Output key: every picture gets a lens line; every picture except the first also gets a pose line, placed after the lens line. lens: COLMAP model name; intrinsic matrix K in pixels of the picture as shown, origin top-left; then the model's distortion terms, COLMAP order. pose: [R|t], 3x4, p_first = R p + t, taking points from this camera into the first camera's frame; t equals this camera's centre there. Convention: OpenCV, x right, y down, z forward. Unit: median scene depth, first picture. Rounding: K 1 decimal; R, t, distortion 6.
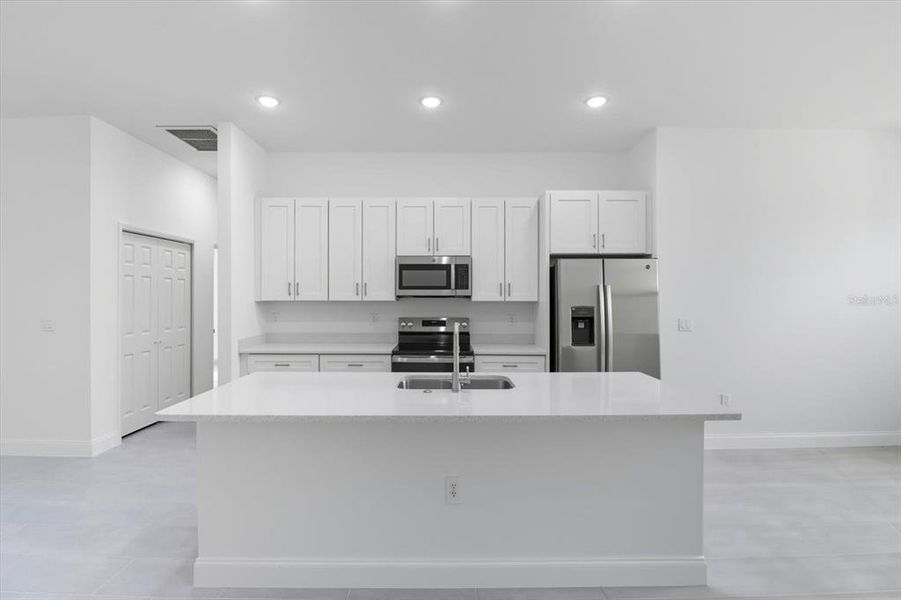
lens RADIAL K [[423.3, 0, 450.5], [0, 423.3, 300.0], [0, 0, 1]] dist [-0.001735, -0.000176]
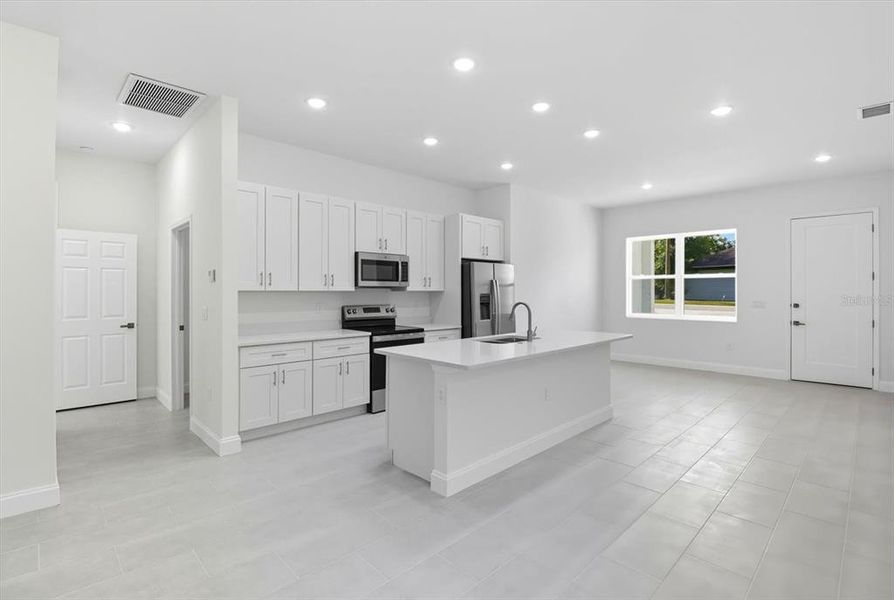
lens RADIAL K [[424.5, 0, 447.0], [0, 424.5, 300.0], [0, 0, 1]] dist [0.001361, 0.000035]
pose [[0.717818, -0.018135, 0.695994, -0.761434], [0.000500, 0.999674, 0.025532, -0.002438], [-0.696230, -0.017980, 0.717593, -0.001355]]
